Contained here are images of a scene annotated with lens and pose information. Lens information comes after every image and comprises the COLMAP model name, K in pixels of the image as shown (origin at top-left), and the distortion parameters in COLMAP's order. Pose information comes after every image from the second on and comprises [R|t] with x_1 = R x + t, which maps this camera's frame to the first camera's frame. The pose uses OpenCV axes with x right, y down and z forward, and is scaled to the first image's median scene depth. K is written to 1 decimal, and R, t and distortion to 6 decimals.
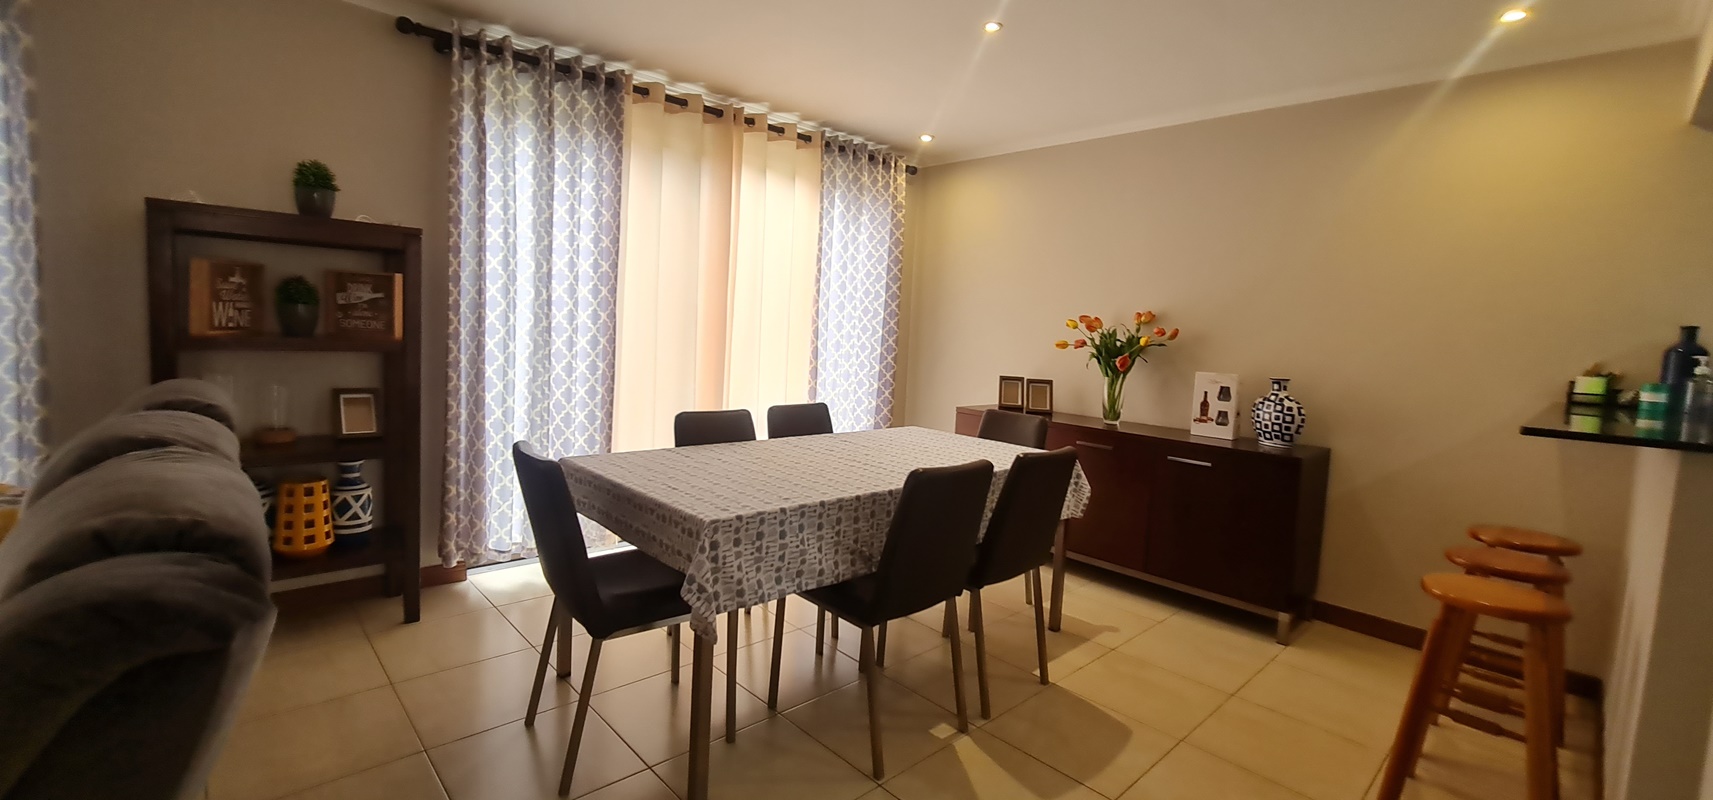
lens RADIAL K [[705.2, 0, 847.9], [0, 705.2, 383.9], [0, 0, 1]] dist [0.001081, 0.000896]
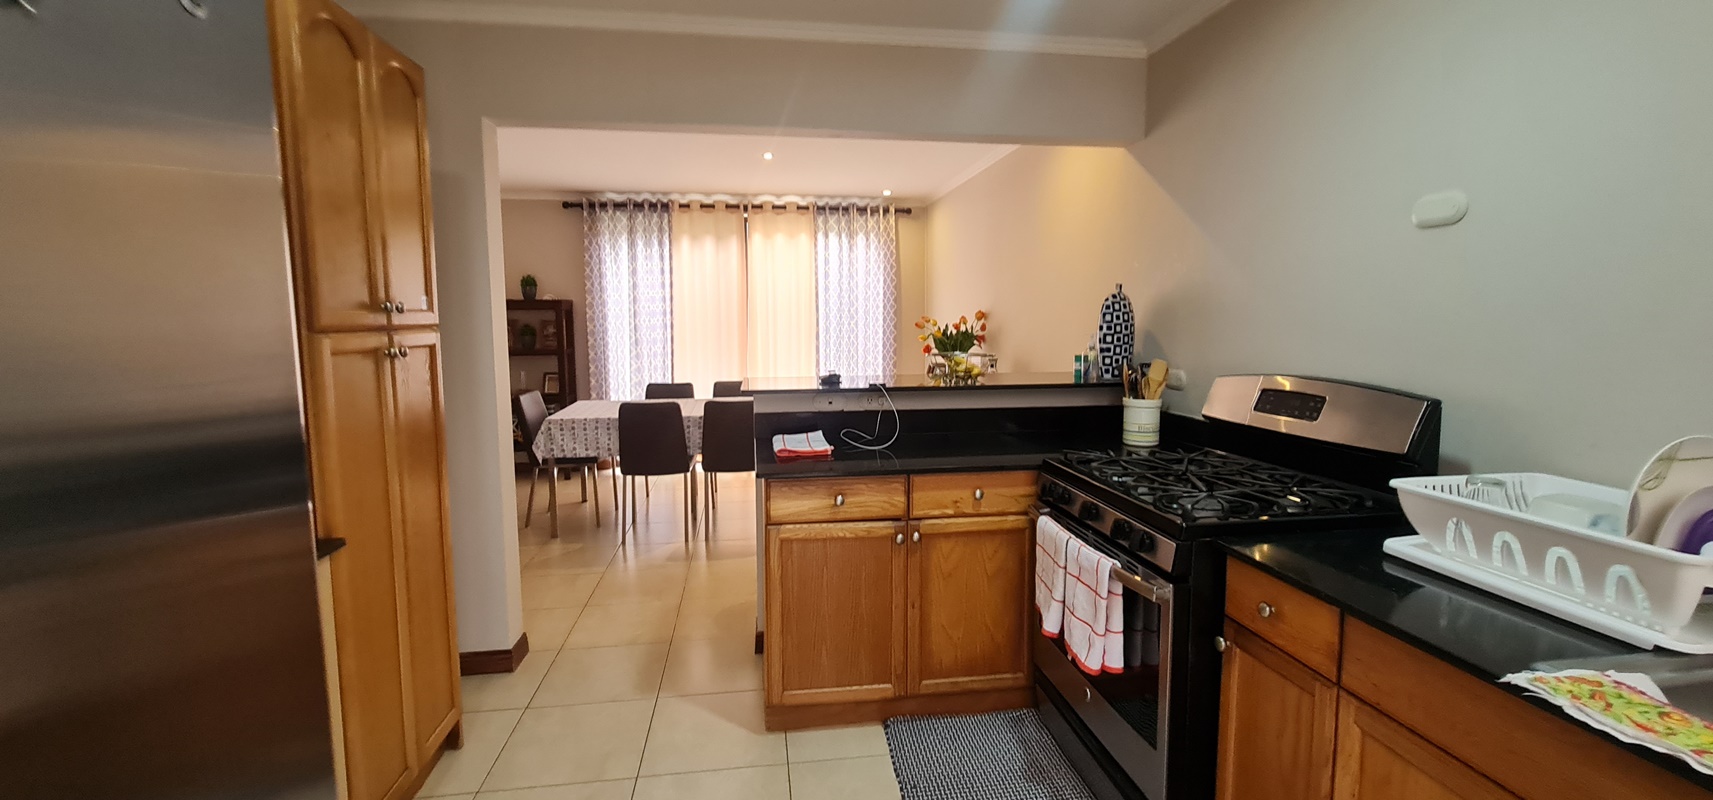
lens RADIAL K [[705.2, 0, 857.1], [0, 705.2, 388.7], [0, 0, 1]] dist [0.001081, 0.000896]
pose [[0.828020, 0.000117, -0.560698, 1.265469], [0.006103, 0.999939, 0.009222, 0.039580], [0.560665, -0.011058, 0.827969, -0.281159]]
